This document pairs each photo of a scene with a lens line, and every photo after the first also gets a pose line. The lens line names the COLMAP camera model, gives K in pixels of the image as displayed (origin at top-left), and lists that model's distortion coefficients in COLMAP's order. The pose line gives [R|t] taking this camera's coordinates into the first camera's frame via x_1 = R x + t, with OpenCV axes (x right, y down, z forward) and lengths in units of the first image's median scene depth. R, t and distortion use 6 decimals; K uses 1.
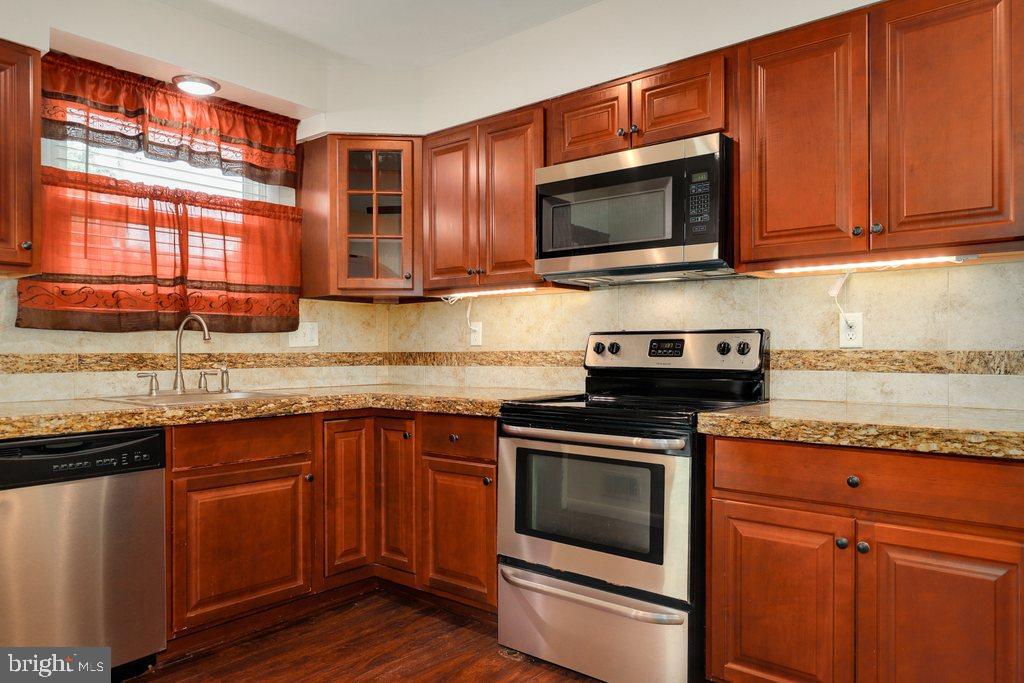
lens RADIAL K [[710.0, 0, 494.4], [0, 710.0, 357.0], [0, 0, 1]] dist [-0.001446, 0.000023]
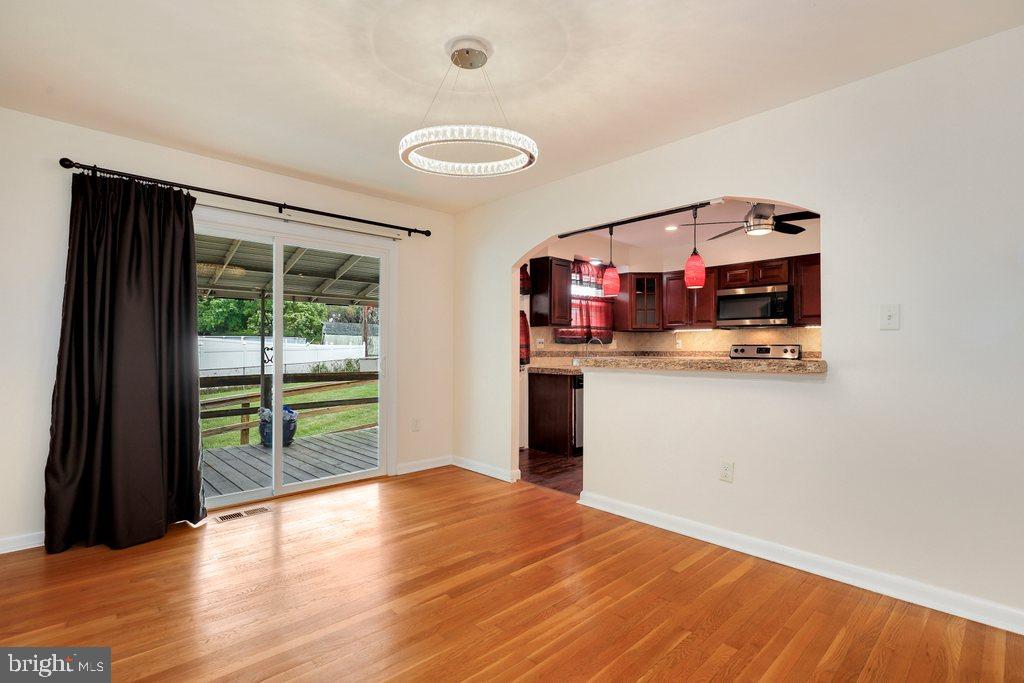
lens RADIAL K [[482.5, 0, 512.0], [0, 482.5, 341.5], [0, 0, 1]] dist [0.001945, 0.000196]
pose [[0.995115, 0.004371, -0.098628, -0.639395], [-0.007041, 0.999618, -0.026744, 0.011237], [0.098473, 0.027308, 0.994765, -1.177097]]
